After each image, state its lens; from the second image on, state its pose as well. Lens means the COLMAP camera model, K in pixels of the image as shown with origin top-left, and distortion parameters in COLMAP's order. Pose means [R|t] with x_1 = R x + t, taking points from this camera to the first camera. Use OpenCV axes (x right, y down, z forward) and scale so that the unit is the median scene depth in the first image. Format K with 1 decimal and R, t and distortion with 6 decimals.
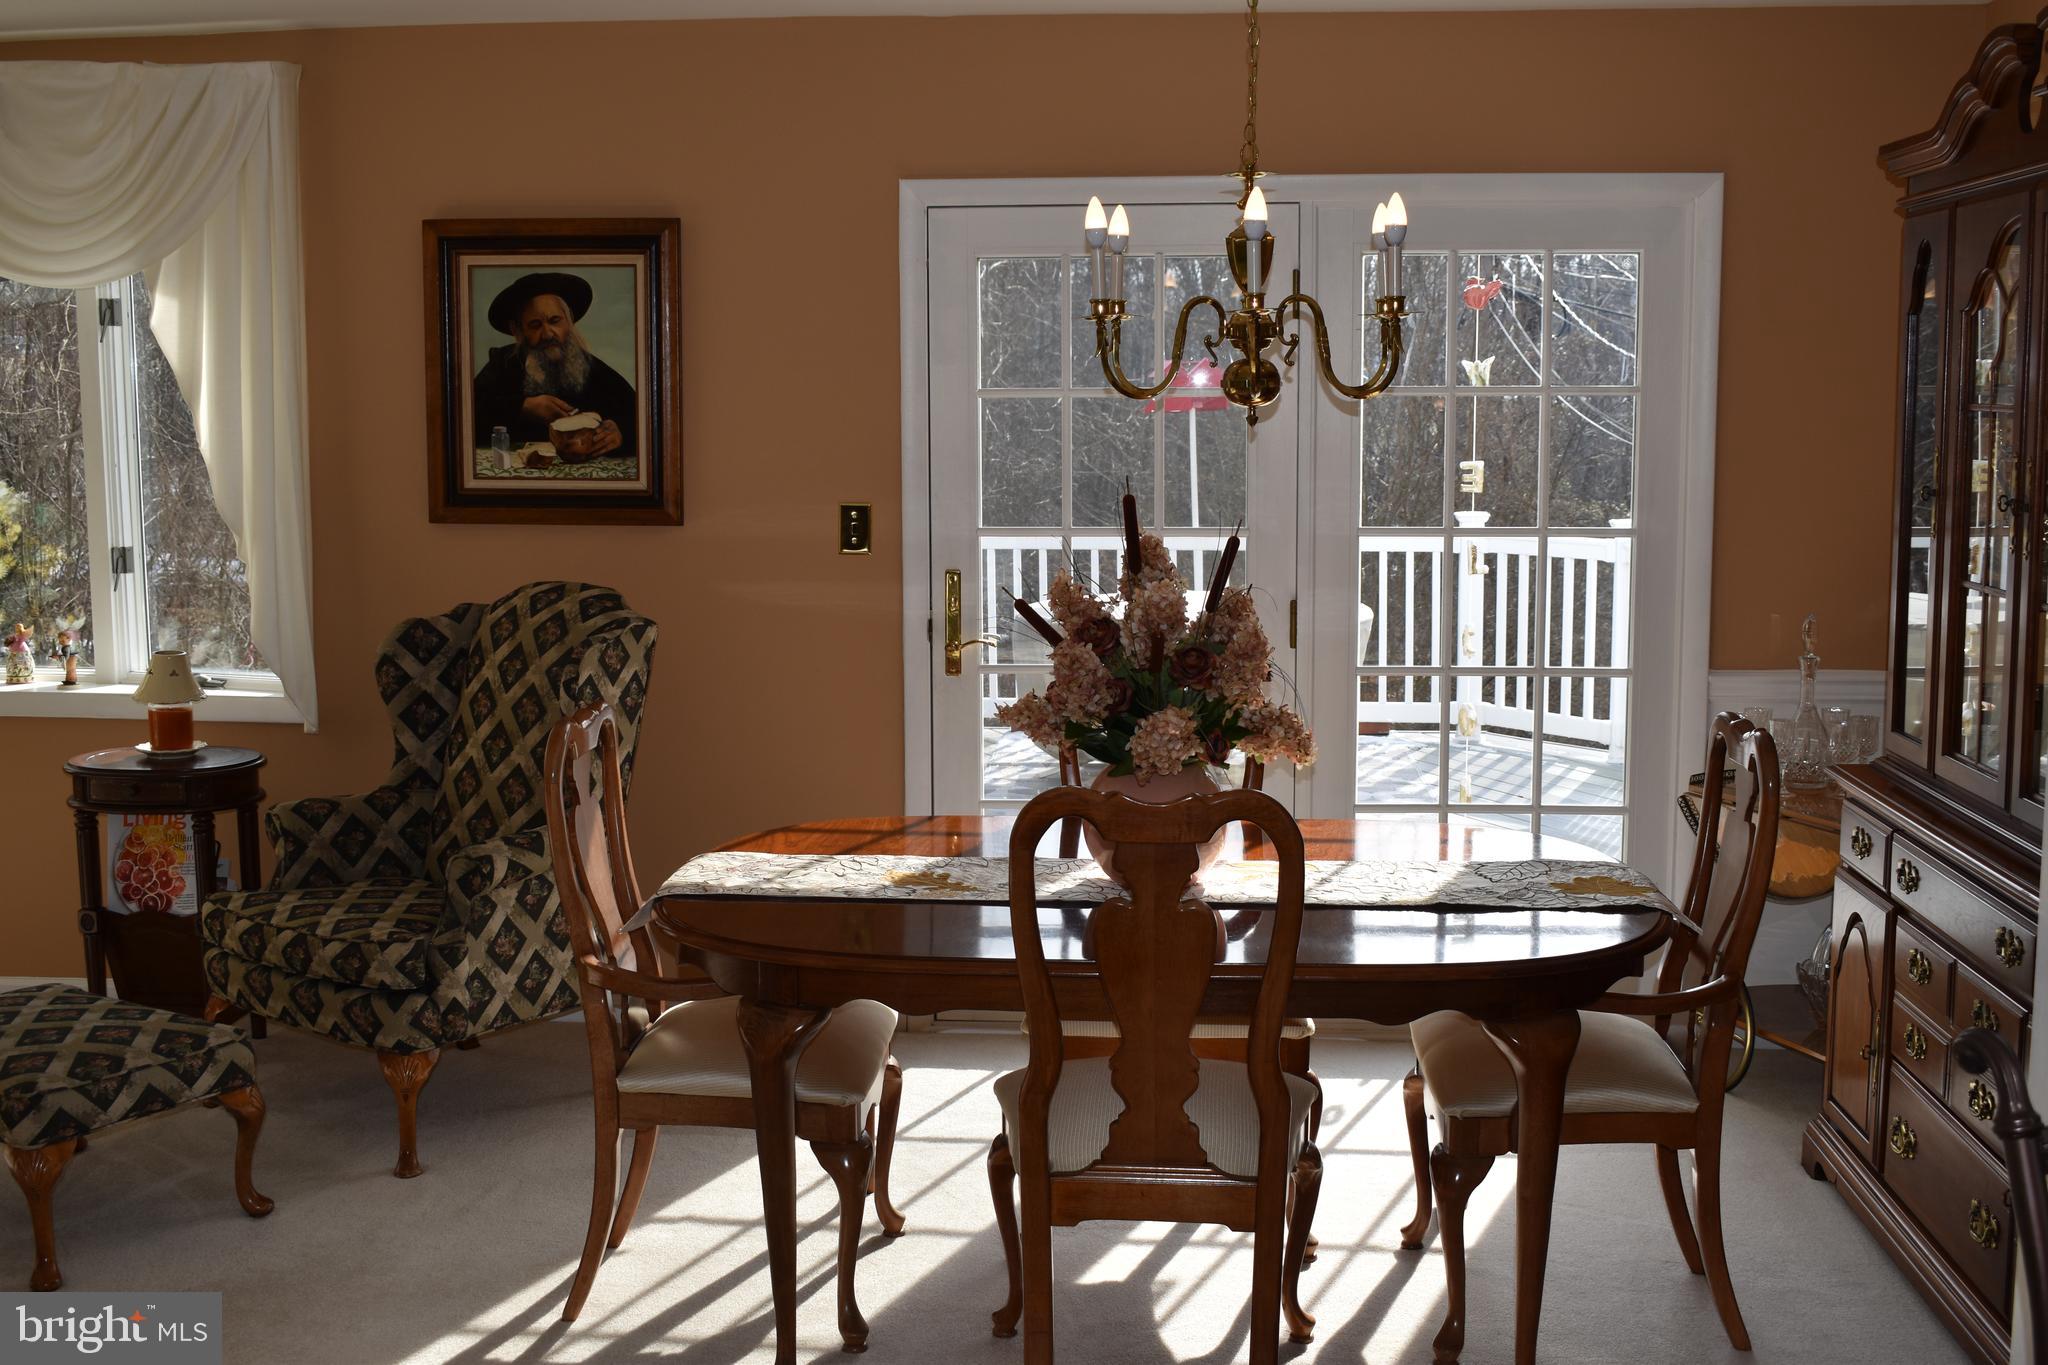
lens RADIAL K [[2241.9, 0, 1025.8], [0, 2241.9, 675.2], [0, 0, 1]] dist [-0.062445, 0.000000]
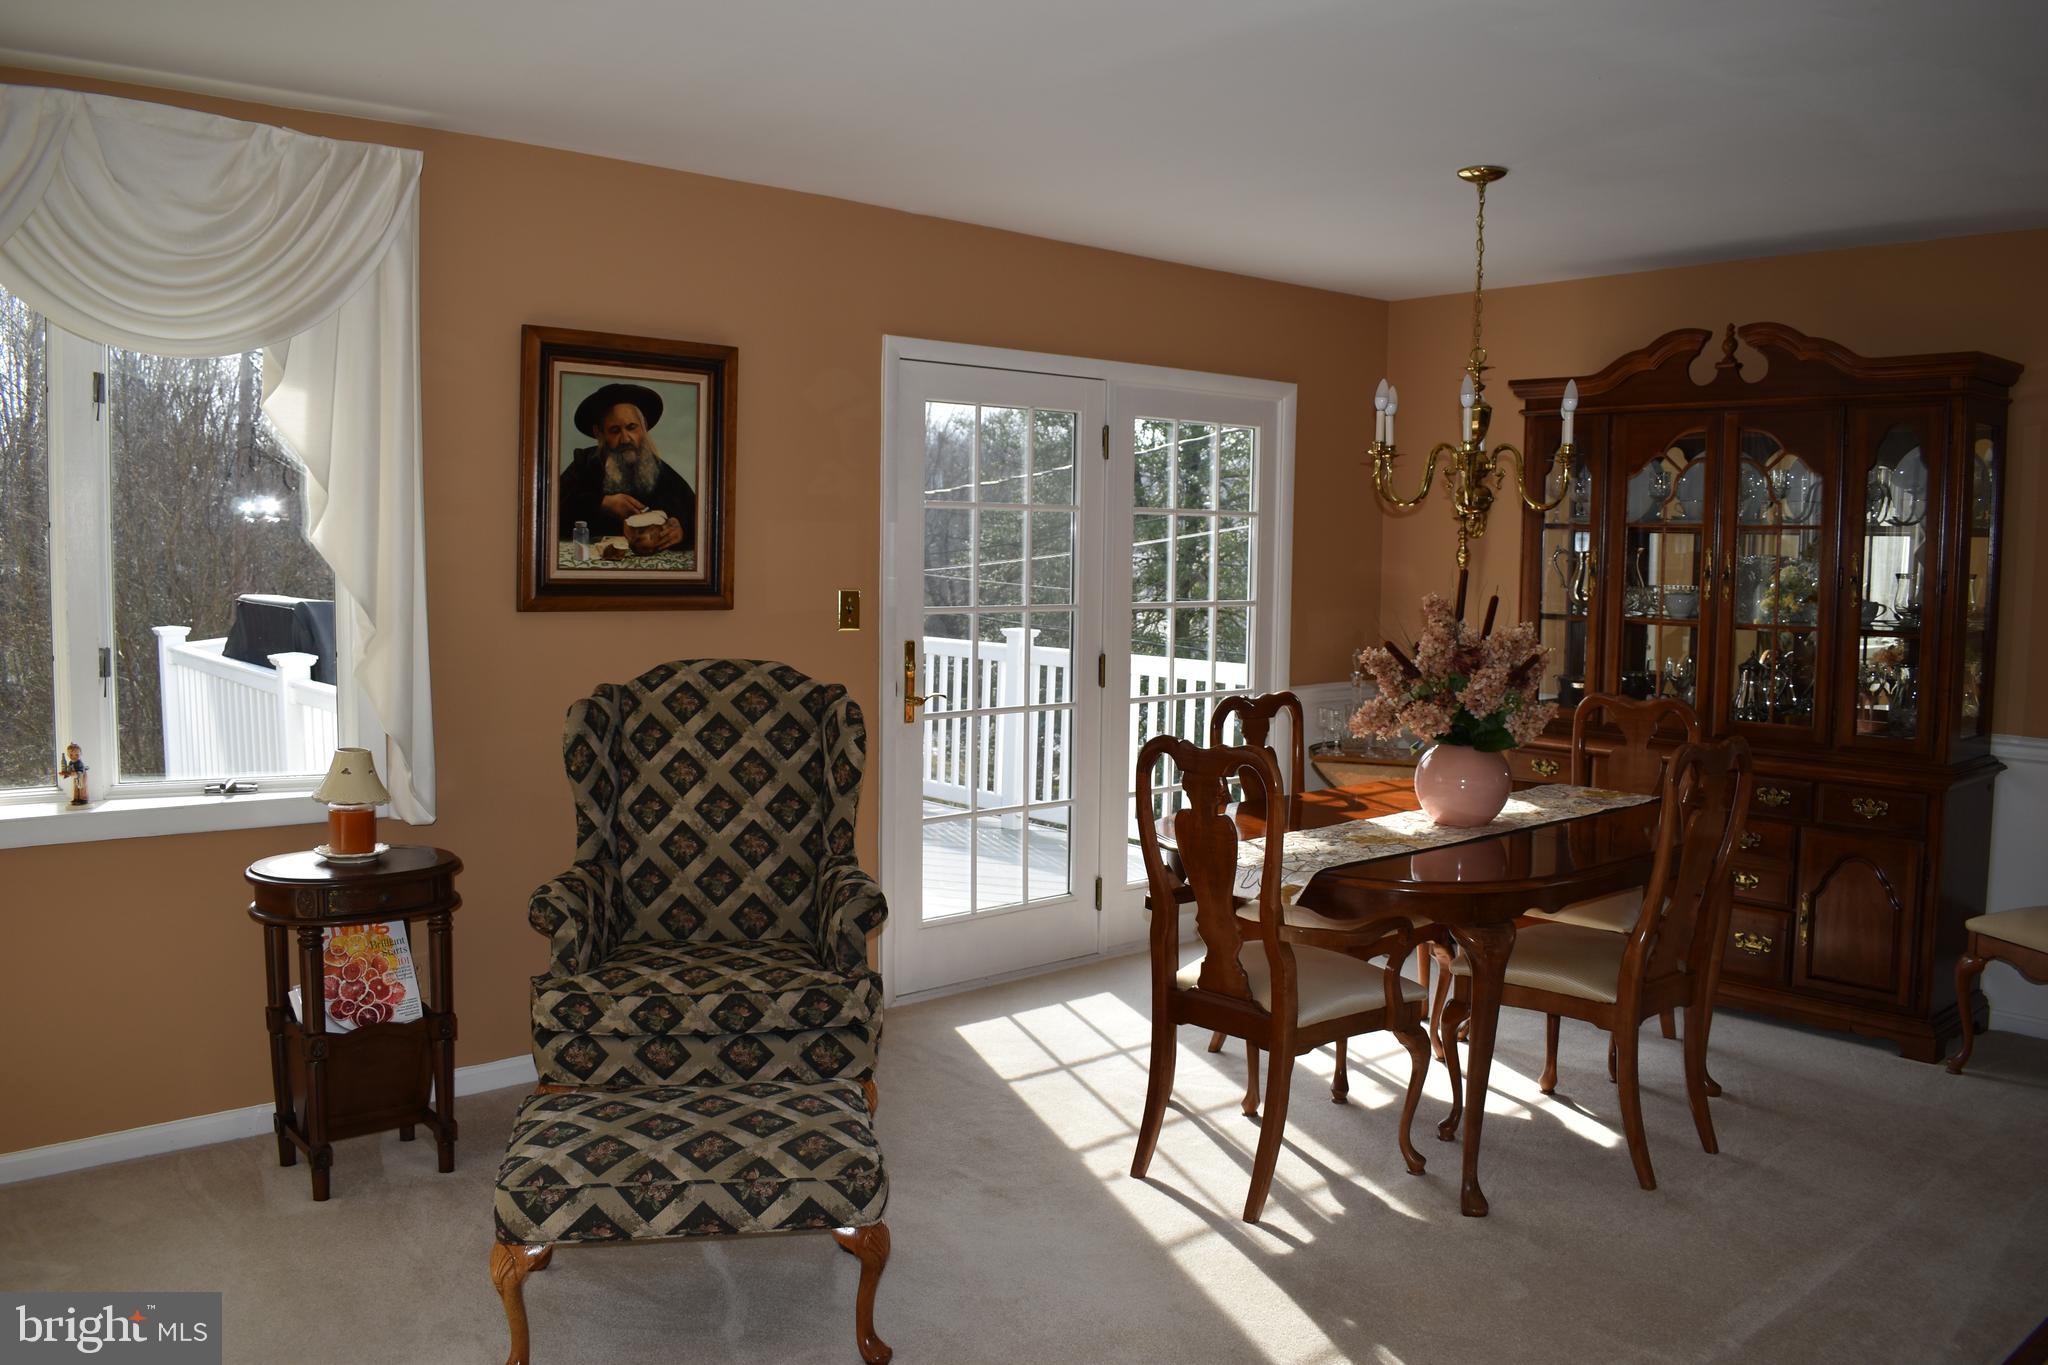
lens RADIAL K [[1611.6, 0, 1021.9], [0, 1611.6, 667.3], [0, 0, 1]] dist [-0.102750, 0.022776]
pose [[0.695707, -0.040106, 0.717205, -0.677939], [0.076865, 0.996864, -0.018817, -0.010603], [-0.714202, 0.068219, 0.696608, 0.329747]]
